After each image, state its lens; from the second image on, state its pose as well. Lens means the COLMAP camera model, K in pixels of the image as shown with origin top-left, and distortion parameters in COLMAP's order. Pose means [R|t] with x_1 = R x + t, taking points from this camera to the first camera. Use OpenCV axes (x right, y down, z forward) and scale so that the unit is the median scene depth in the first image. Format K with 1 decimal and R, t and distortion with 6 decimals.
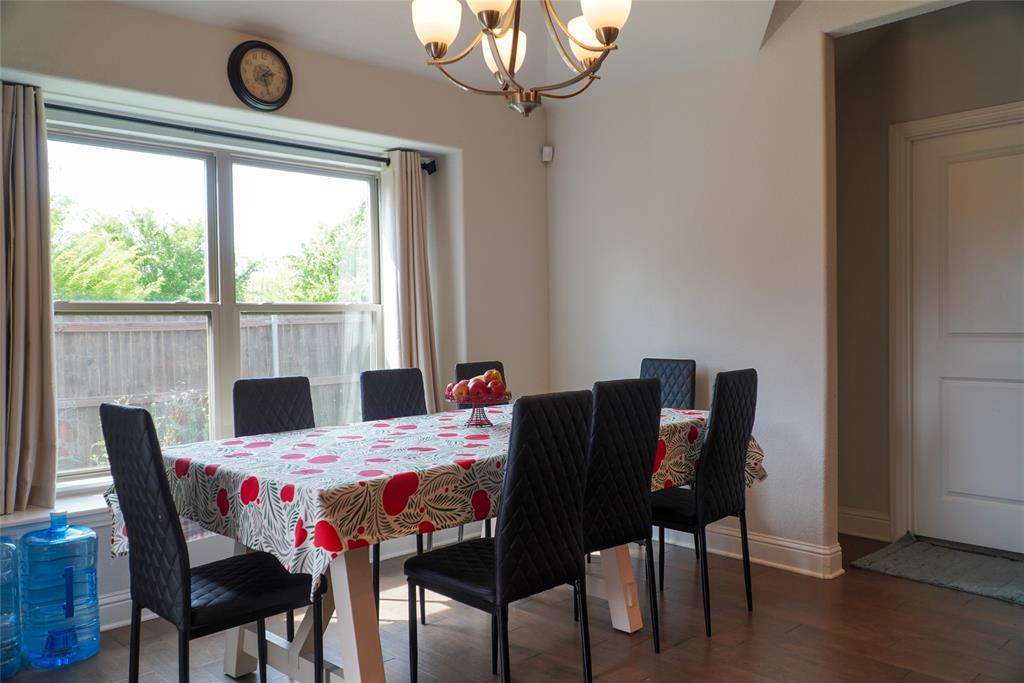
lens RADIAL K [[810.1, 0, 508.9], [0, 810.1, 336.7], [0, 0, 1]] dist [0.003367, -0.004201]
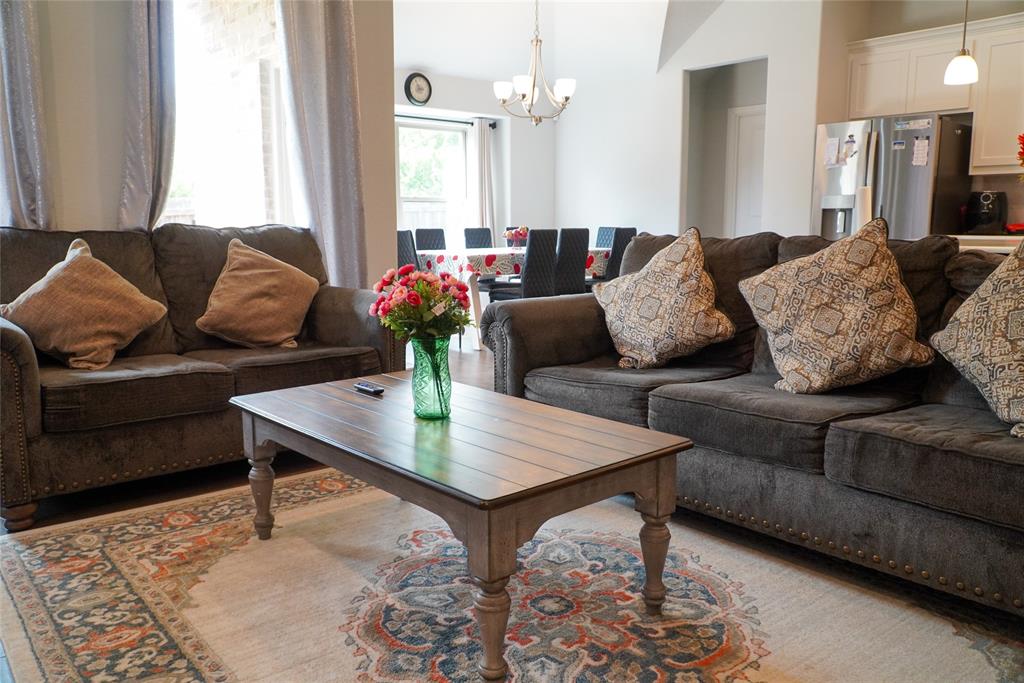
lens RADIAL K [[810.1, 0, 508.9], [0, 810.1, 336.7], [0, 0, 1]] dist [0.003367, -0.004201]
pose [[0.998741, 0.022413, -0.044883, 0.046739], [-0.016521, 0.991691, 0.127579, 0.051710], [0.047369, -0.126676, 0.990812, -1.212953]]
